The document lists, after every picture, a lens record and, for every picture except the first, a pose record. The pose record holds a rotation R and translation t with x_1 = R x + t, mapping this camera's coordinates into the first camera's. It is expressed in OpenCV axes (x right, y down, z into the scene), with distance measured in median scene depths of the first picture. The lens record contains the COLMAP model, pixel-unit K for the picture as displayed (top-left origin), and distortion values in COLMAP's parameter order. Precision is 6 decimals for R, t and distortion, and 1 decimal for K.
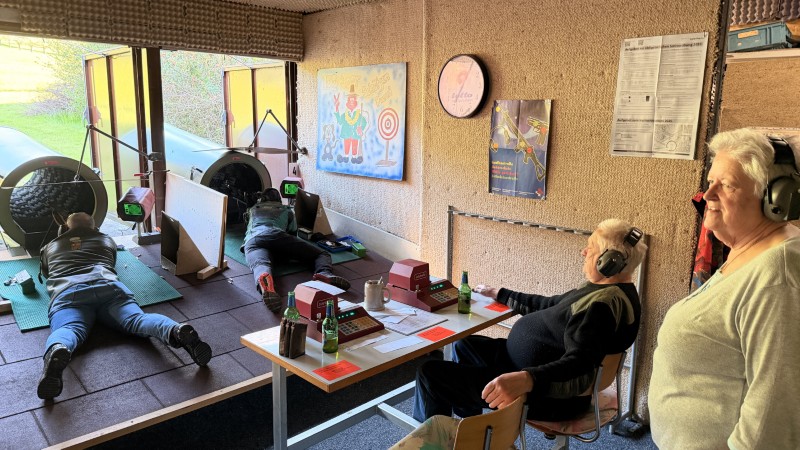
lens RADIAL K [[538.5, 0, 400.0], [0, 538.5, 225.0], [0, 0, 1]] dist [0.136343, -0.300978]
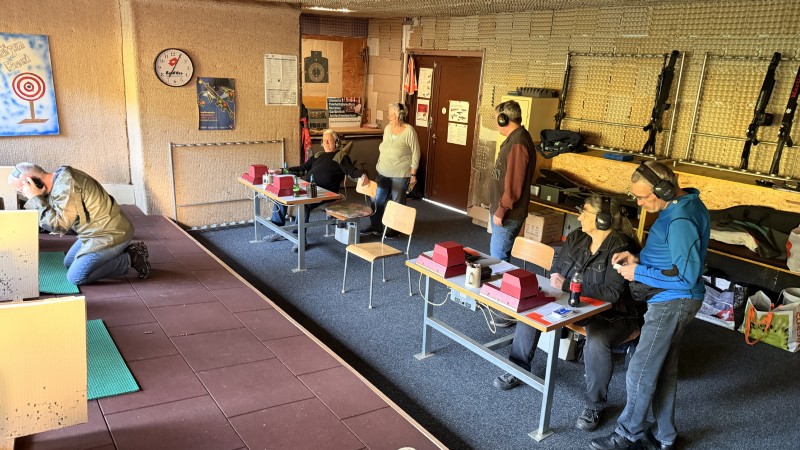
lens RADIAL K [[552.7, 0, 400.0], [0, 552.7, 225.0], [0, 0, 1]] dist [0.058366, -0.074117]
pose [[0.159849, -0.279514, 0.946742, -1.151971], [0.145841, 0.955237, 0.257398, -0.102500], [-0.976309, 0.096929, 0.193458, 0.036478]]
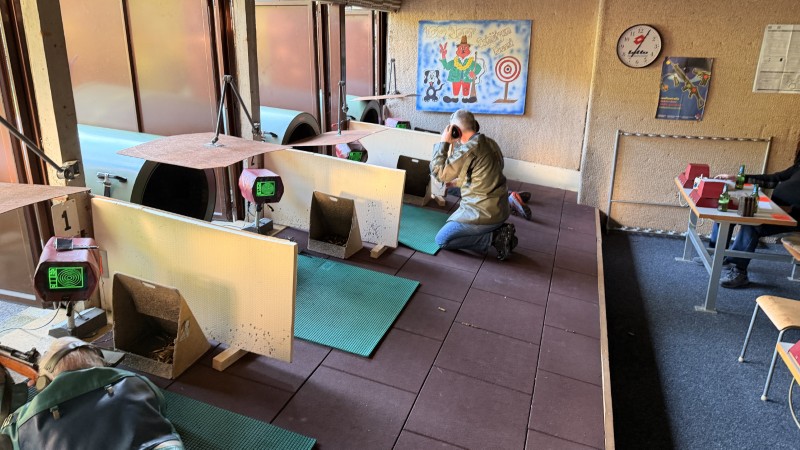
lens RADIAL K [[552.7, 0, 400.0], [0, 552.7, 225.0], [0, 0, 1]] dist [0.058366, -0.074117]
pose [[0.890123, -0.143089, 0.432673, -0.897412], [0.088160, 0.985560, 0.144565, -0.041852], [-0.447111, -0.090536, 0.889885, -0.071203]]
